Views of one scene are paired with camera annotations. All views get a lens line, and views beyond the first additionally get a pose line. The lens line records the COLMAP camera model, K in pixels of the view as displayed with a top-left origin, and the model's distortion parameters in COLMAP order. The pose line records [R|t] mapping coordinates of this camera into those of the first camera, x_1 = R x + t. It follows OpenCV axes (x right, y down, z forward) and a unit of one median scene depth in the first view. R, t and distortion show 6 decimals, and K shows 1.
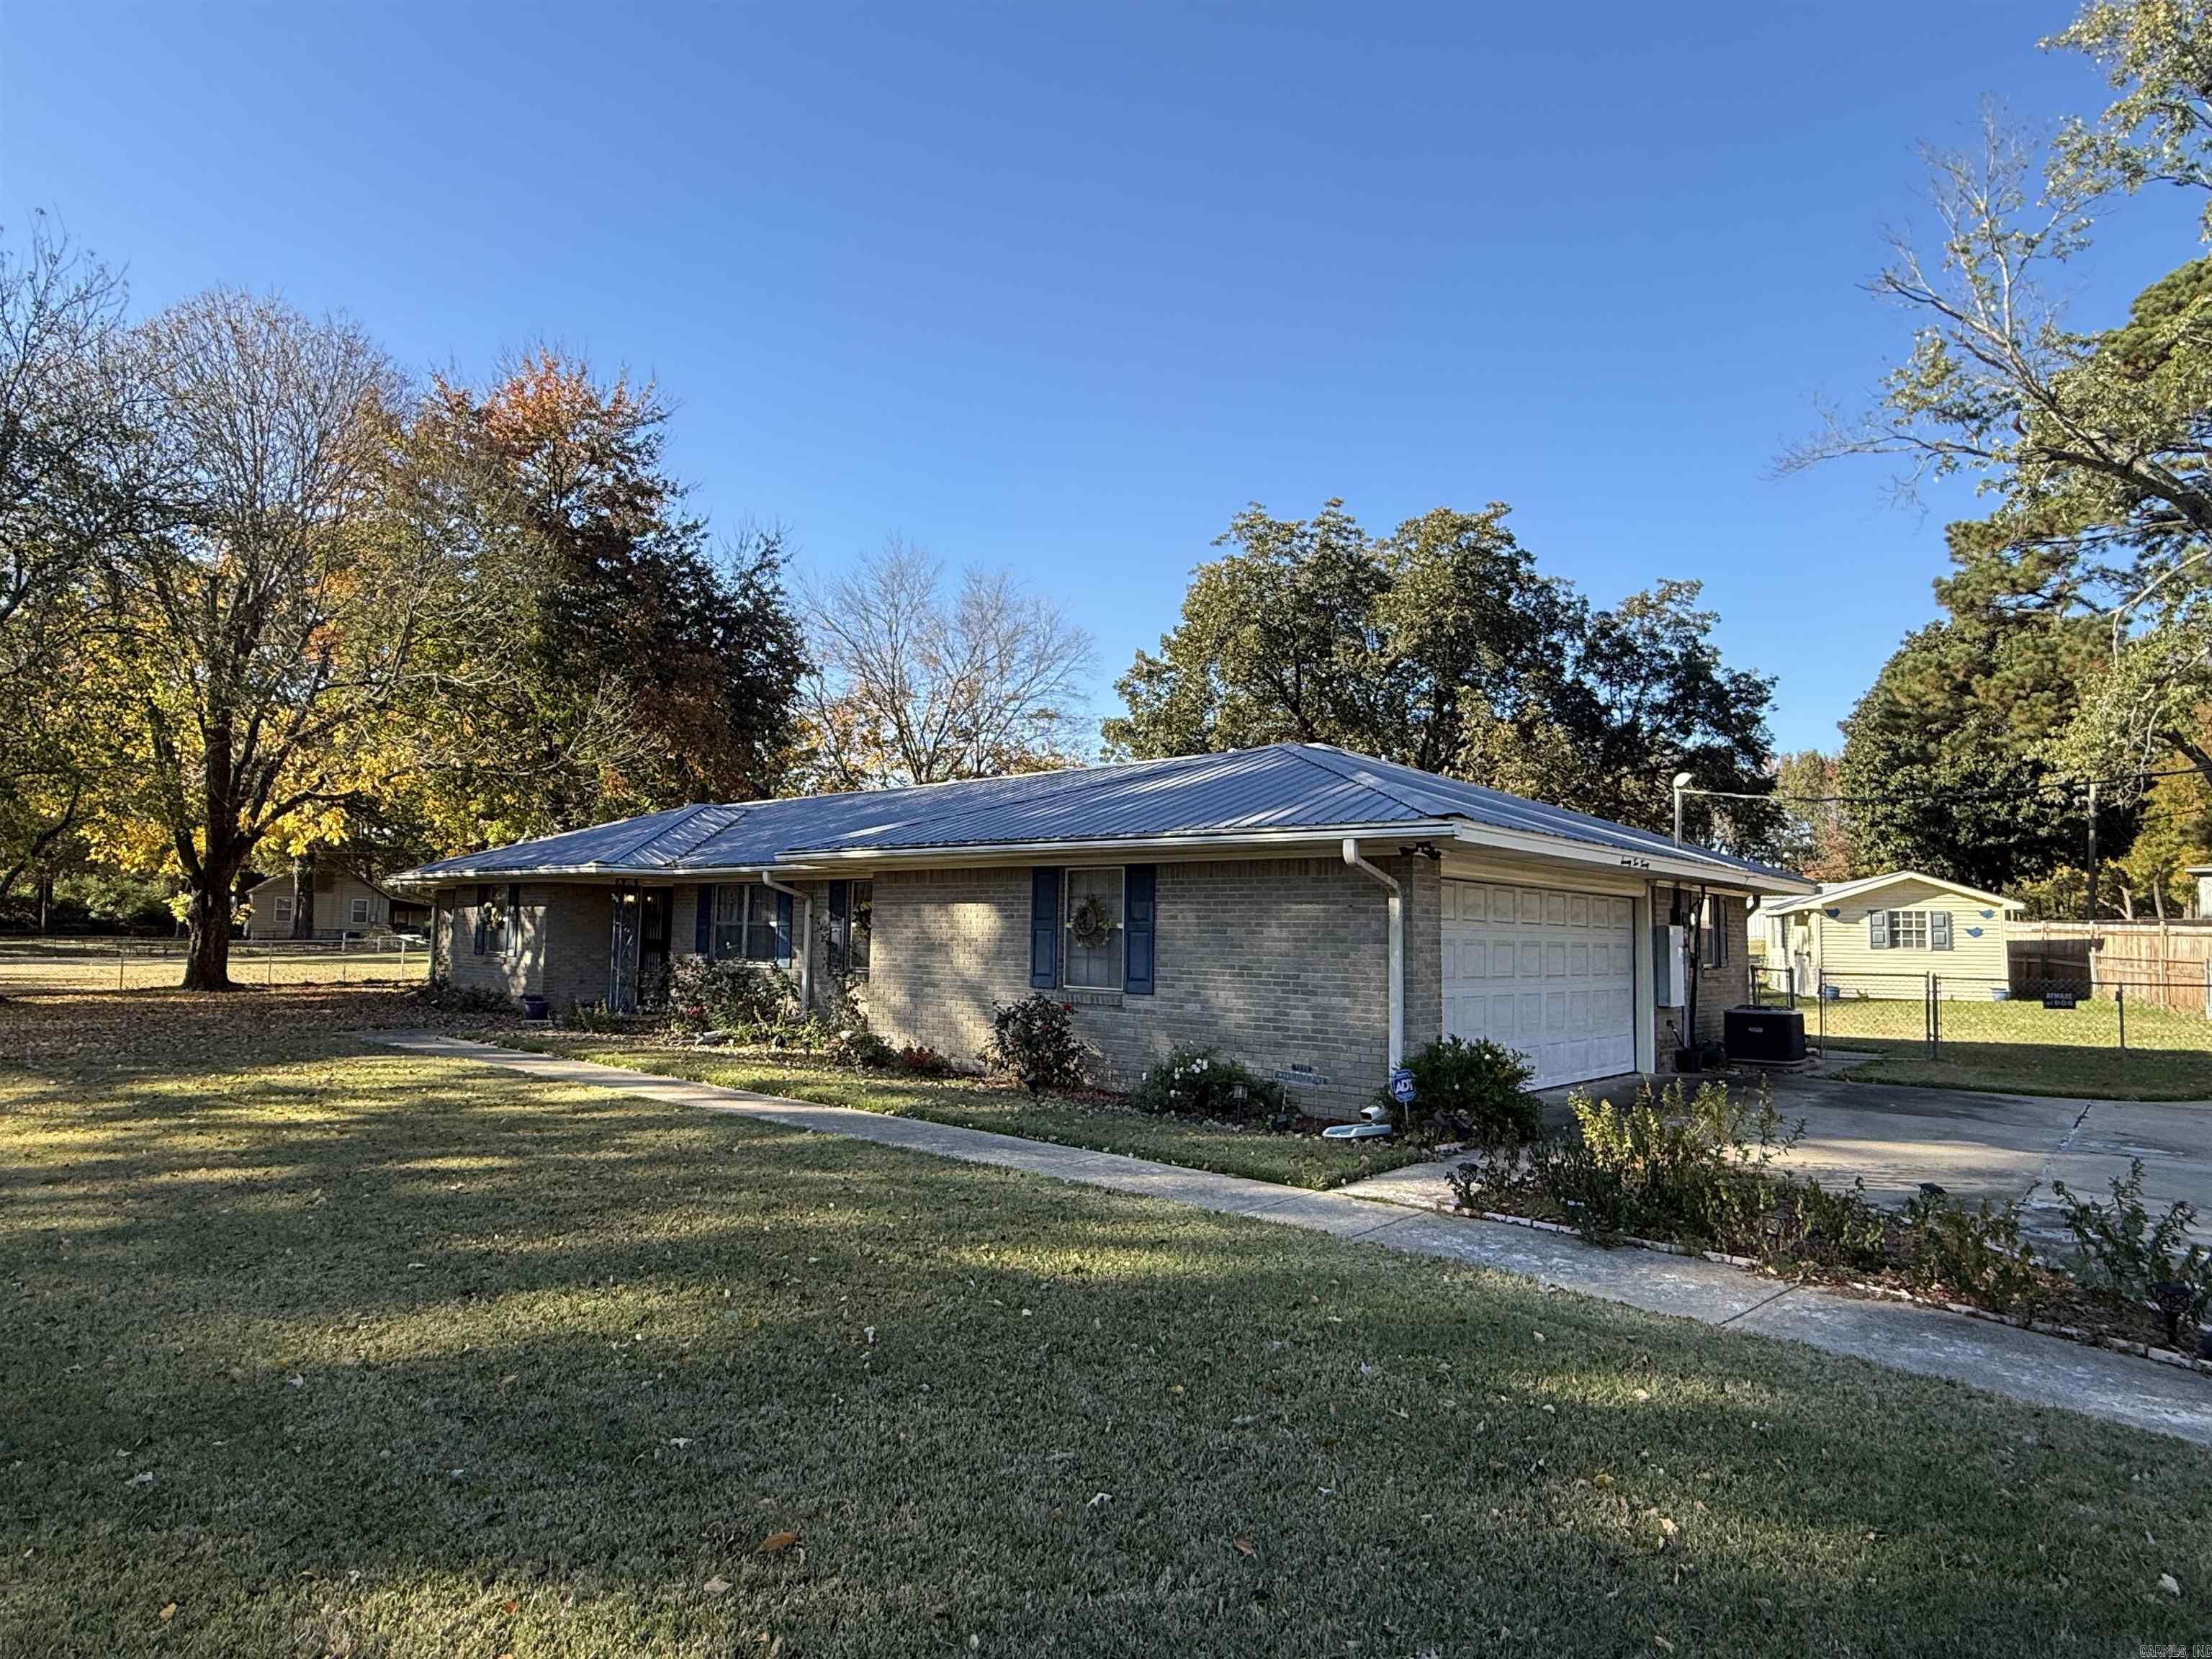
lens RADIAL K [[1282.3, 0, 1083.5], [0, 1282.3, 826.6], [0, 0, 1]] dist [-0.004097, 0.004917]
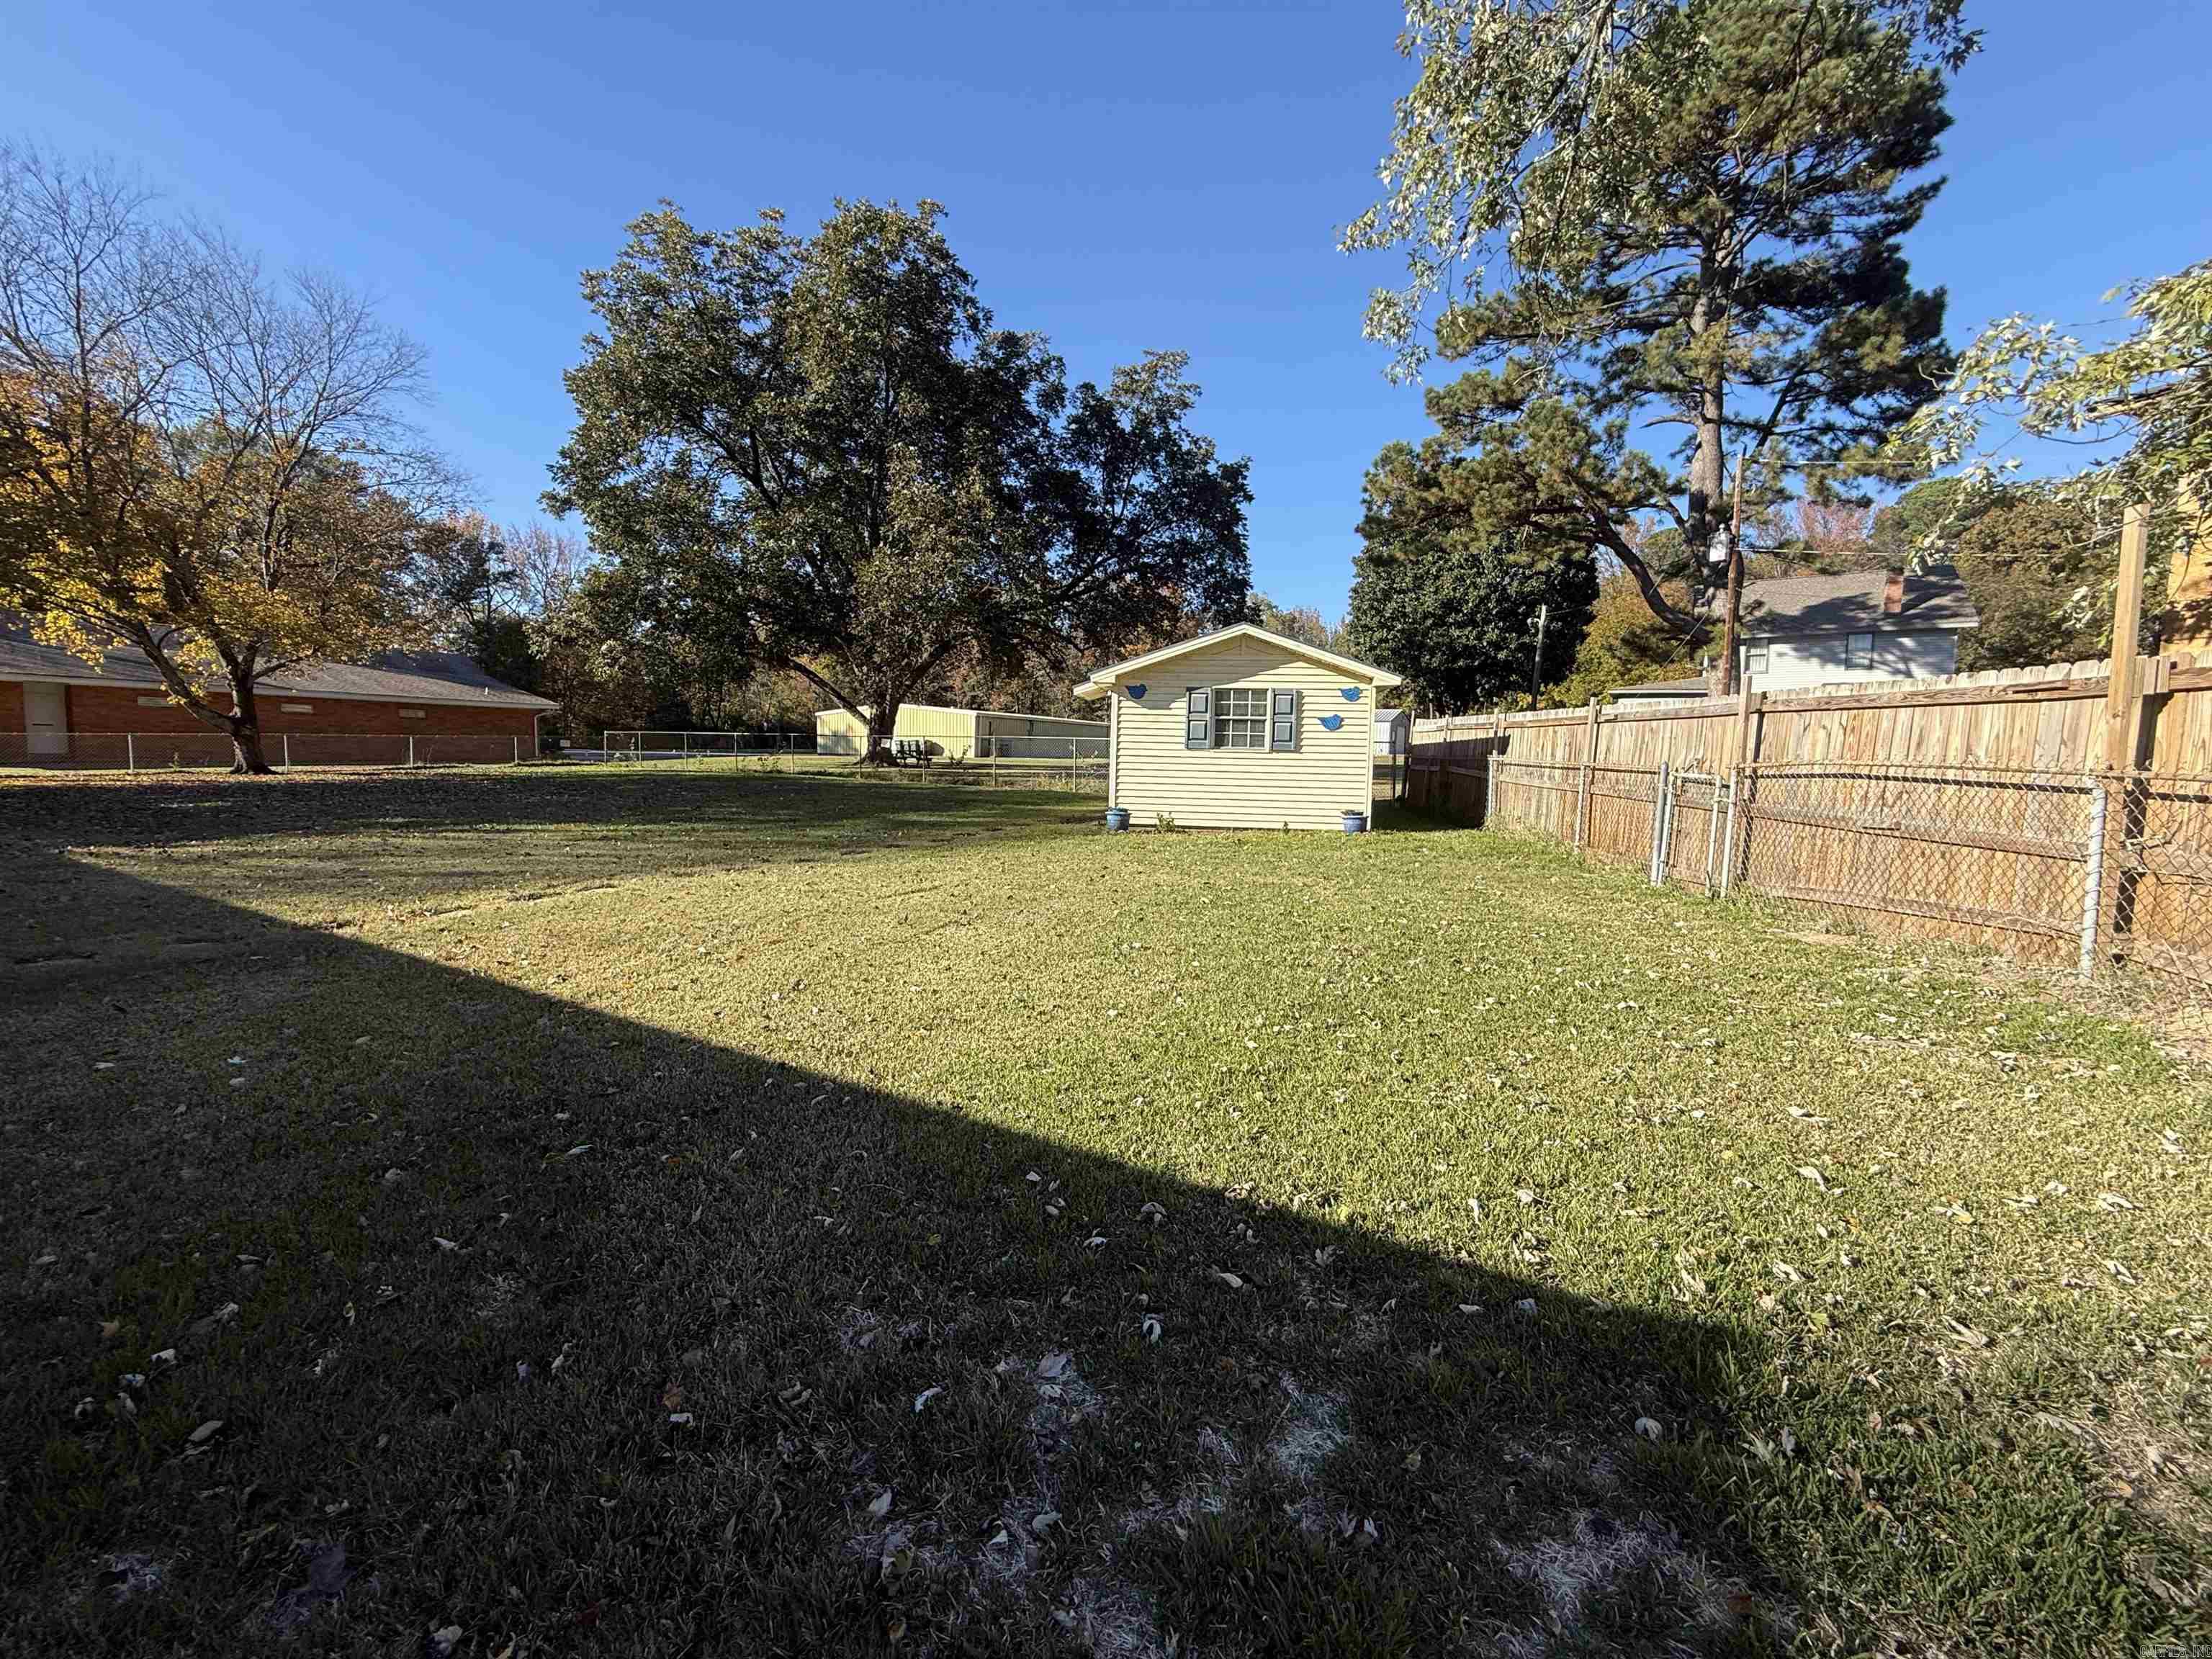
lens RADIAL K [[913.4, 0, 1098.8], [0, 913.4, 828.2], [0, 0, 1]] dist [-0.001164, 0.000209]
pose [[0.977566, -0.009096, 0.210433, 0.312680], [-0.026127, 0.986115, 0.163998, 0.040127], [-0.209003, -0.165817, 0.963754, 0.372994]]
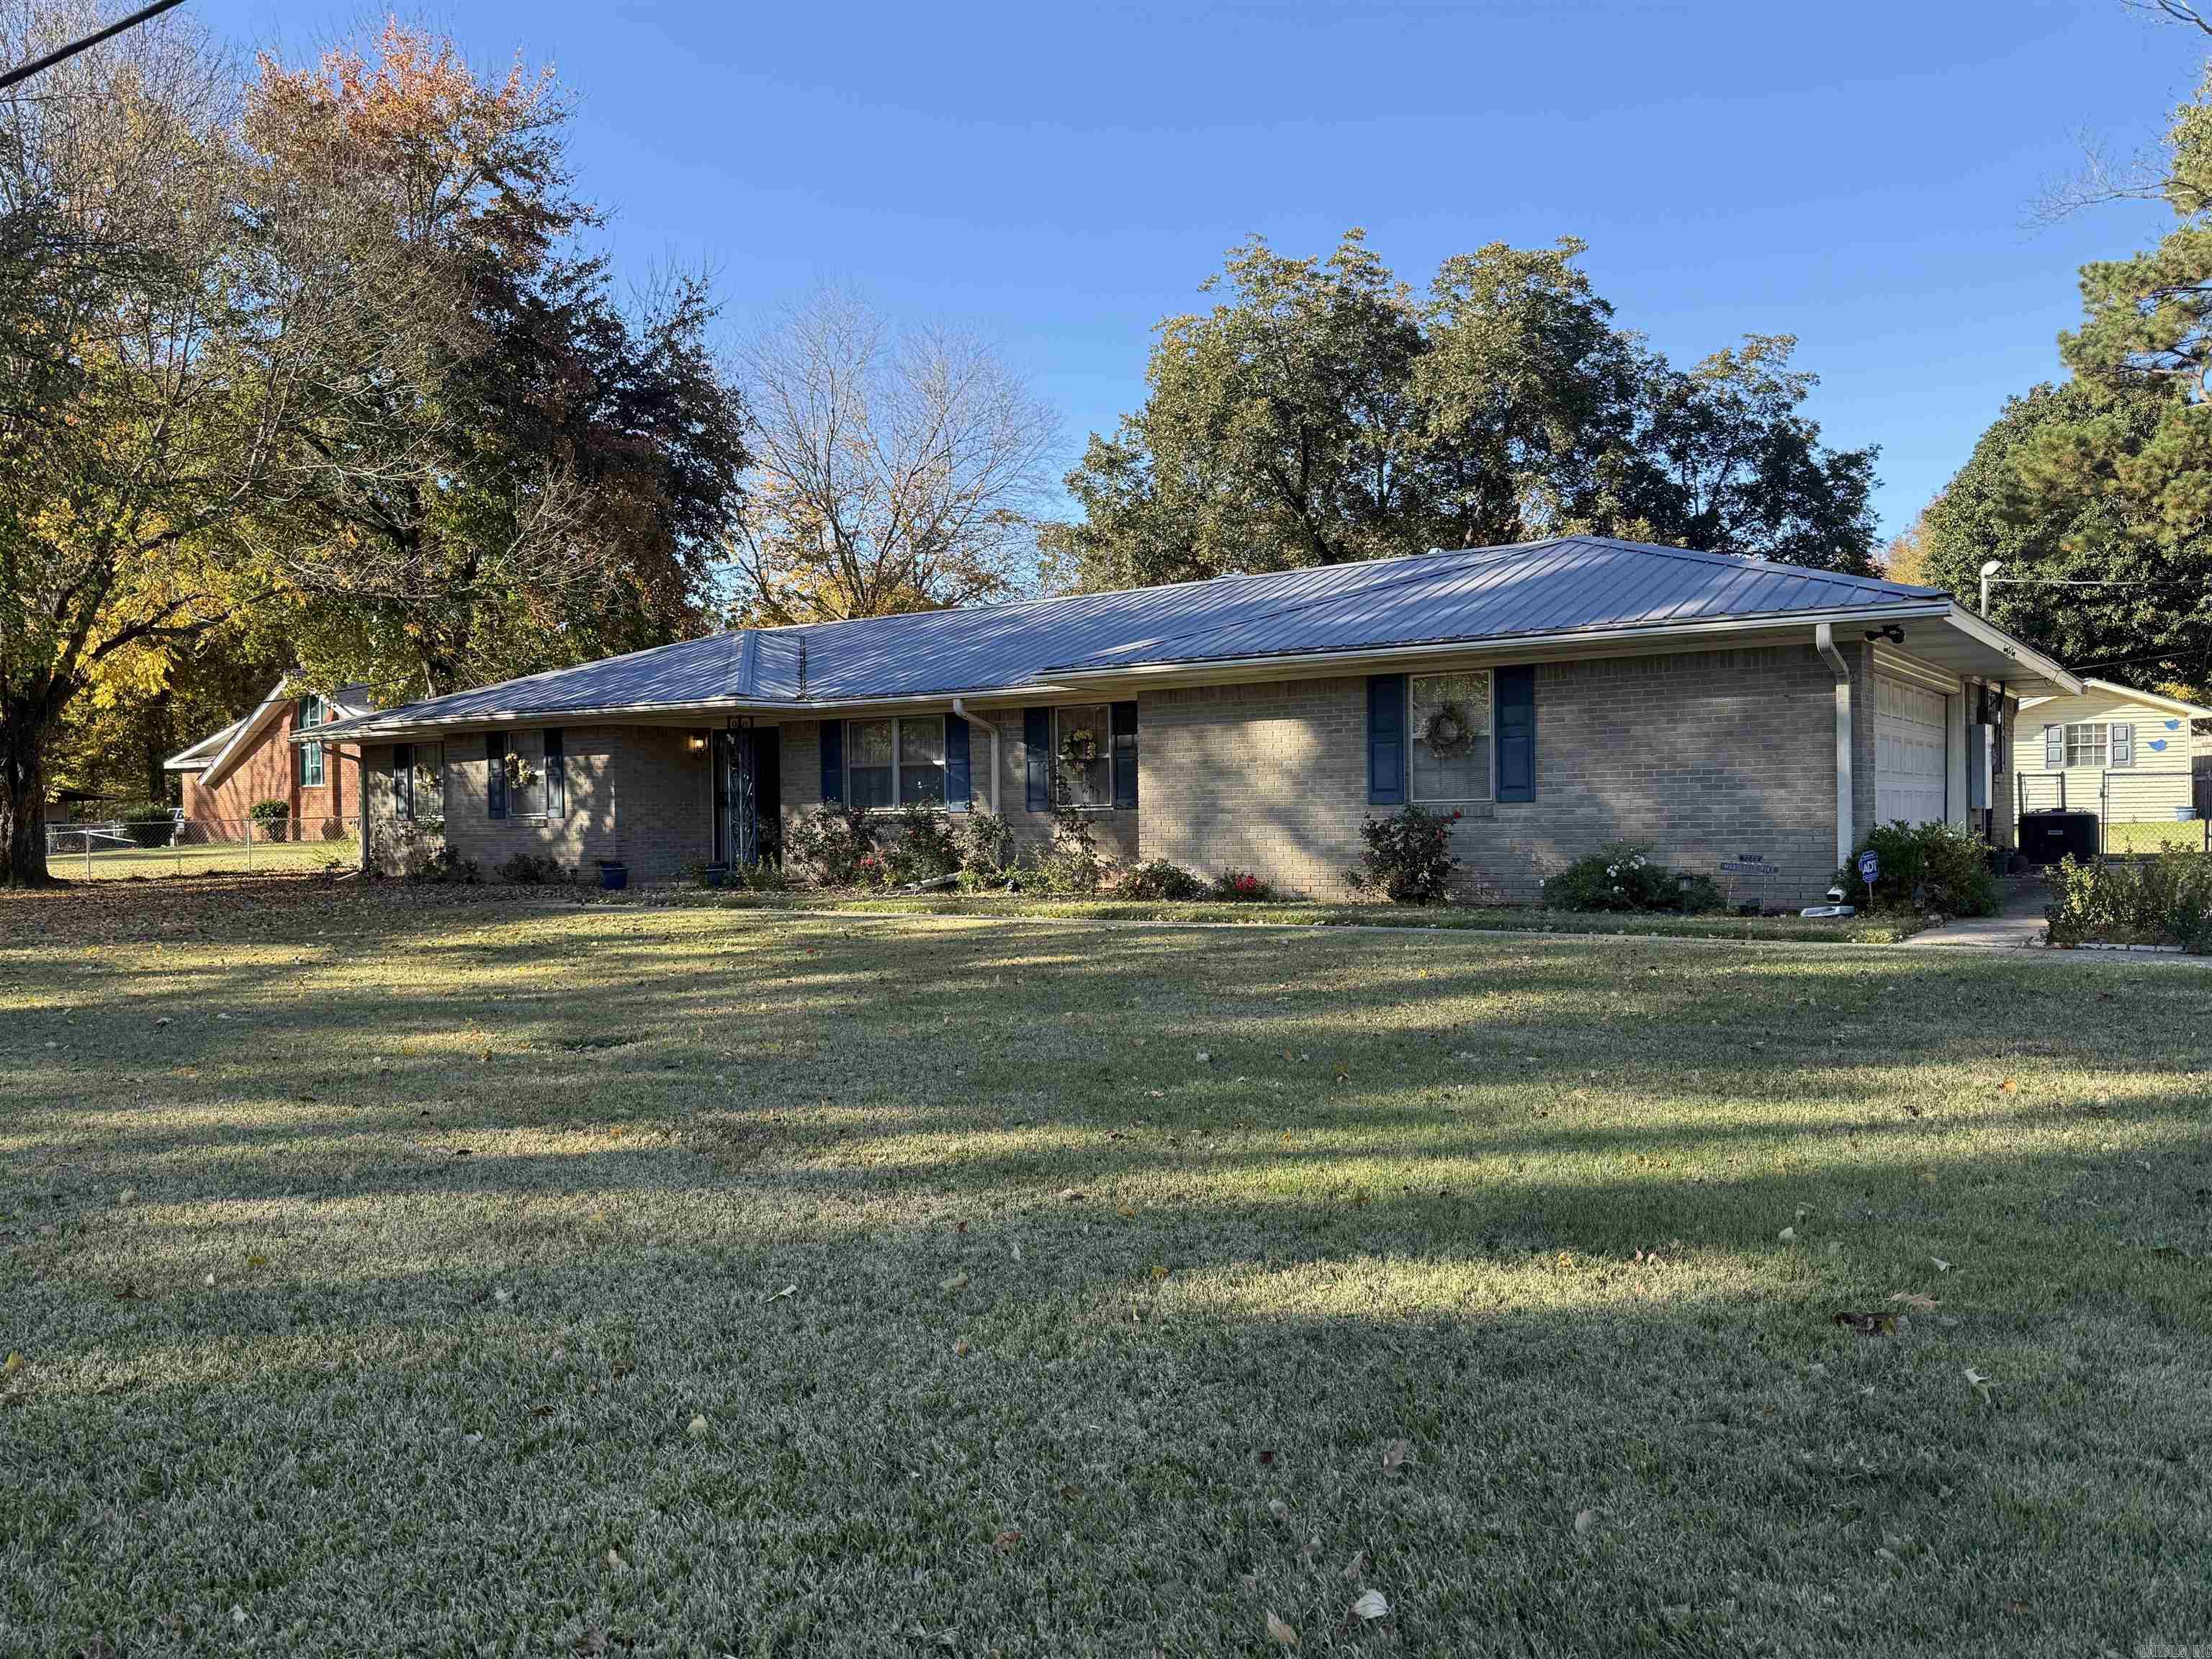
lens RADIAL K [[1702.2, 0, 1091.0], [0, 1702.2, 853.7], [0, 0, 1]] dist [0.070314, -0.092639]
pose [[0.991954, -0.036091, 0.121349, -0.120223], [0.022875, 0.993824, 0.108588, 0.006465], [-0.124518, -0.104938, 0.986652, -0.062509]]
